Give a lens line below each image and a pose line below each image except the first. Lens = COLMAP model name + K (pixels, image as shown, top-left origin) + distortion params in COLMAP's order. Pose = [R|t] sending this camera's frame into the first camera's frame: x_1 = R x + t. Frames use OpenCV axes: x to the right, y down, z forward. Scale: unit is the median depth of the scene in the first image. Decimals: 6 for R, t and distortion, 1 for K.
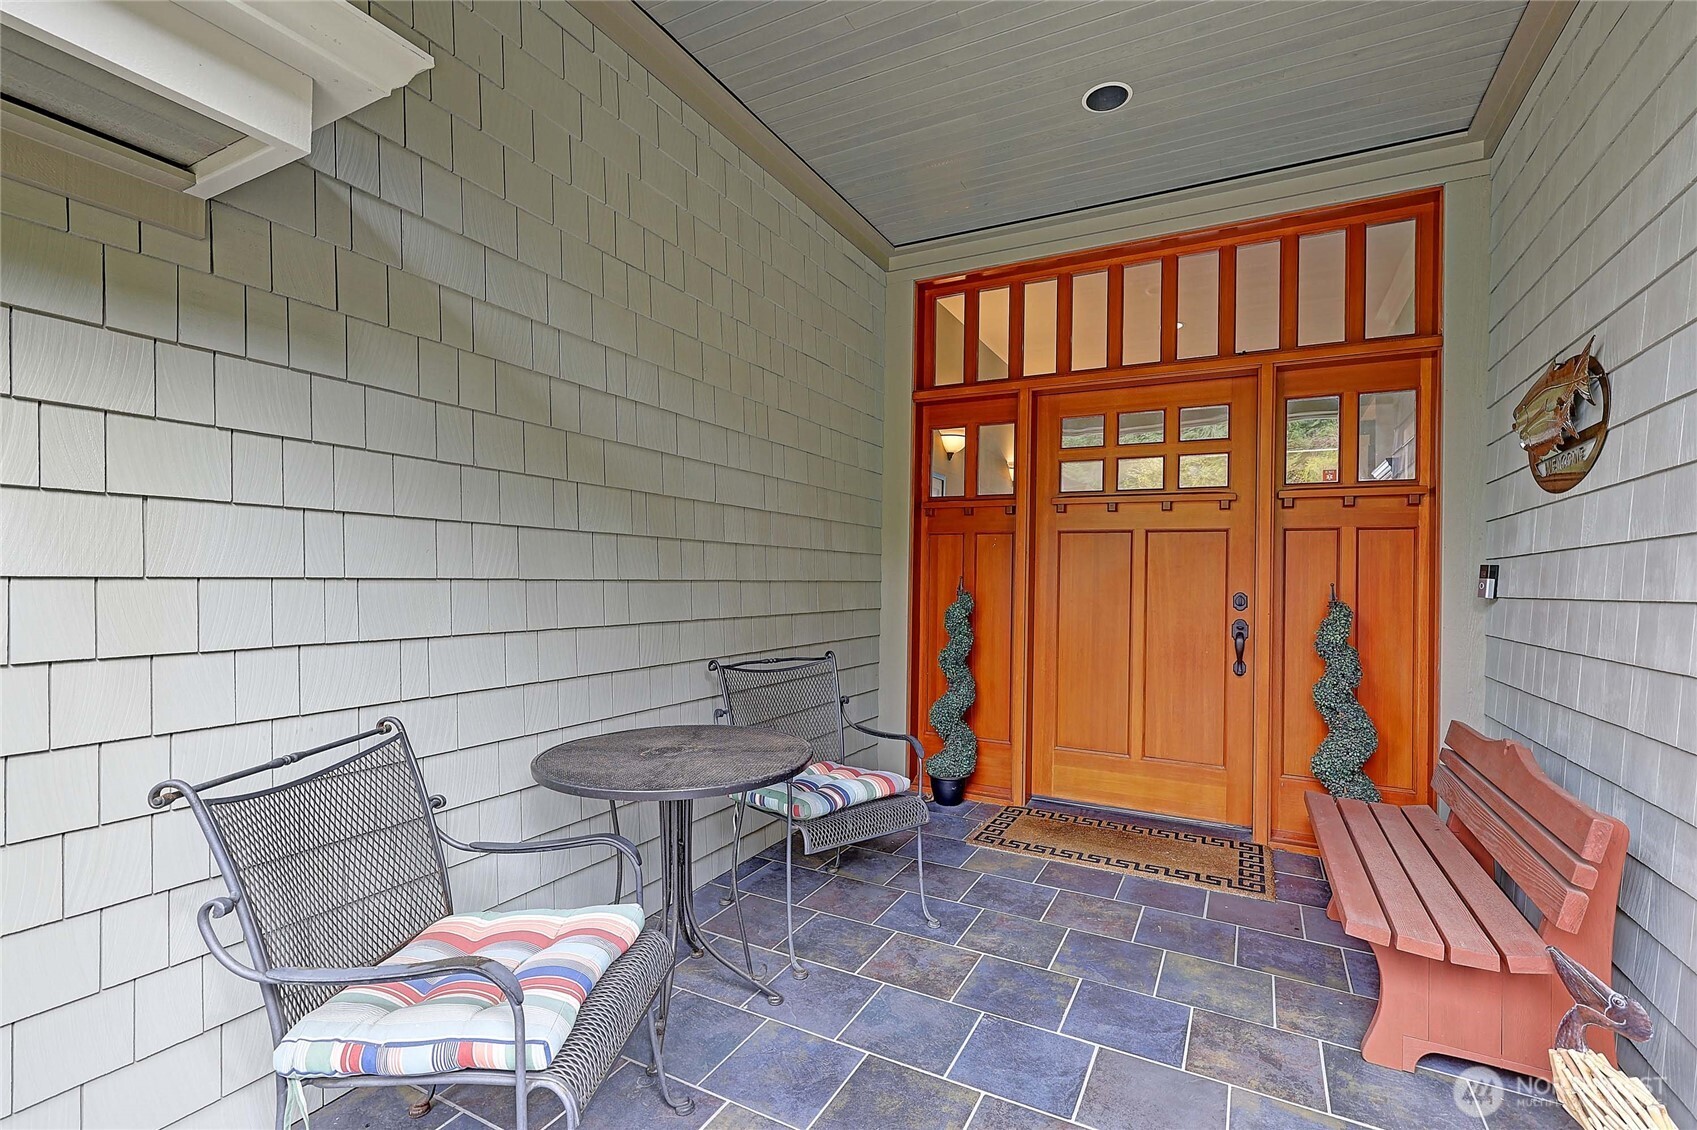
lens RADIAL K [[751.4, 0, 853.2], [0, 751.4, 584.4], [0, 0, 1]] dist [-0.000979, -0.000063]
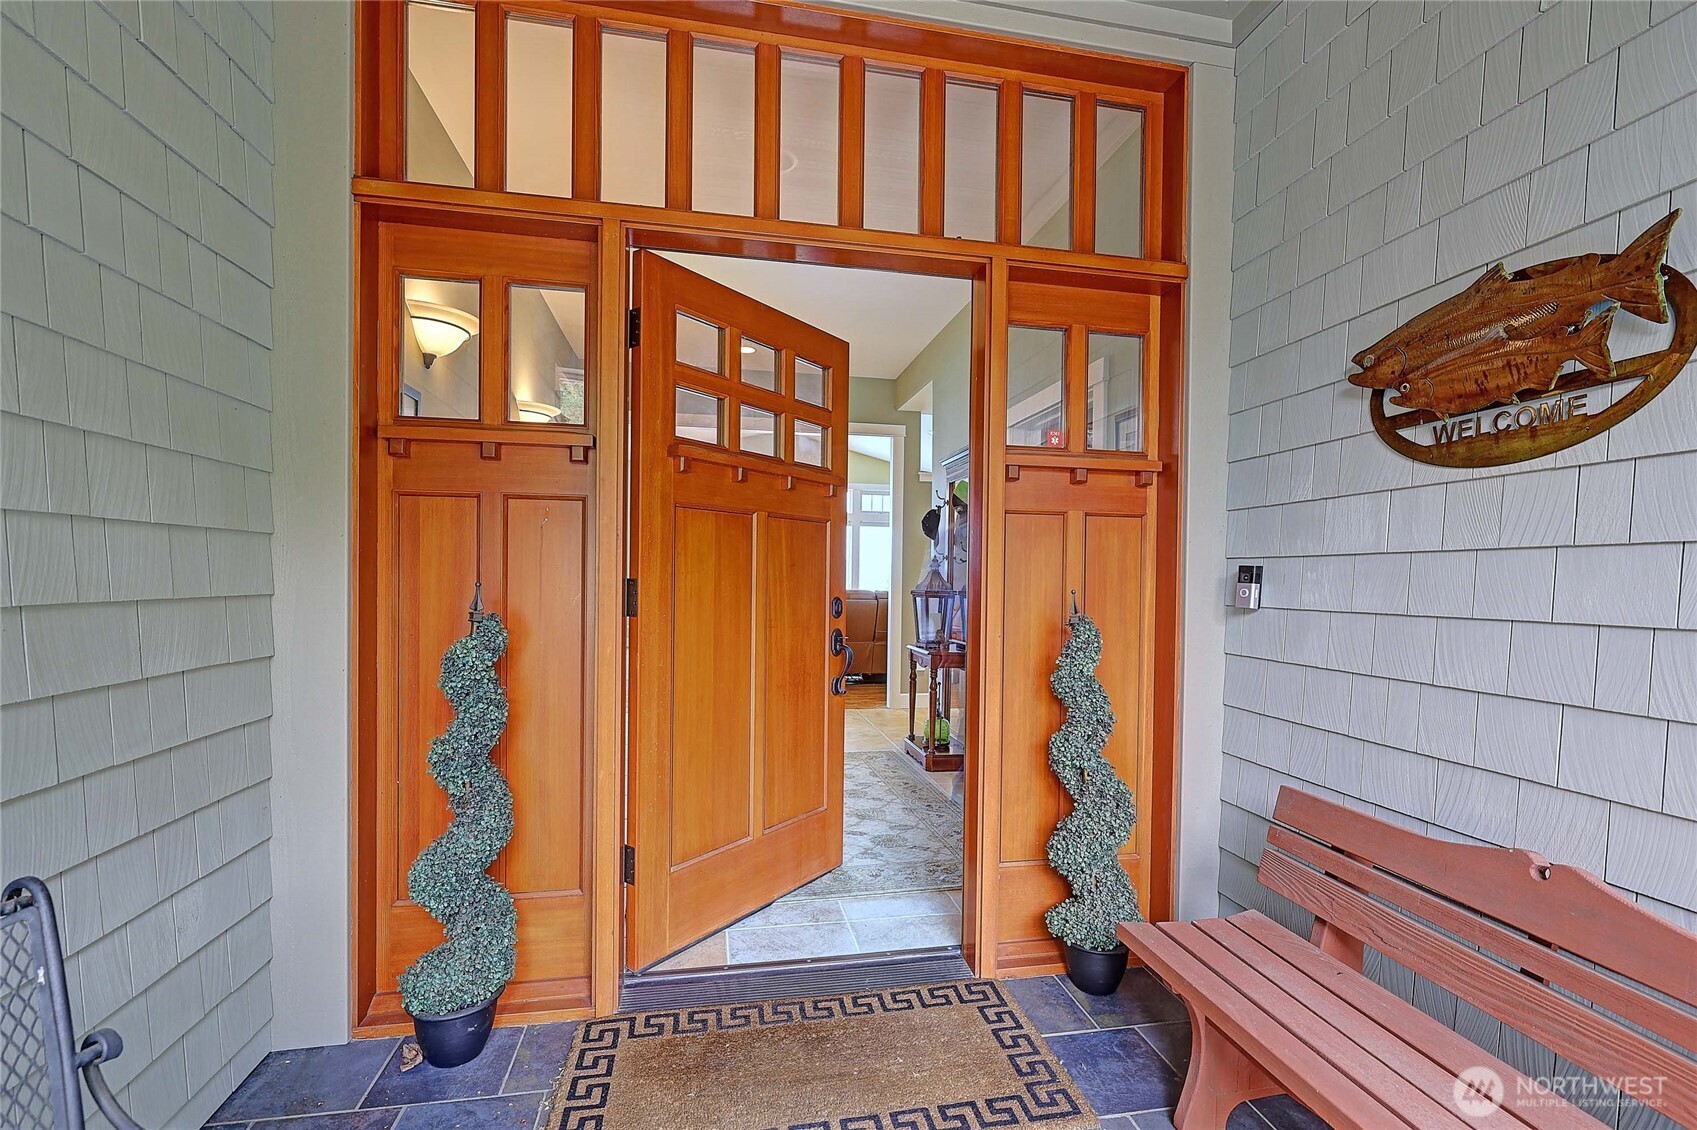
lens RADIAL K [[751.4, 0, 853.2], [0, 751.4, 584.4], [0, 0, 1]] dist [-0.000979, -0.000063]
pose [[0.777005, -0.016440, 0.629279, 0.026632], [0.006813, 0.999820, 0.017708, -0.016832], [-0.629457, -0.009471, 0.776977, 0.478514]]
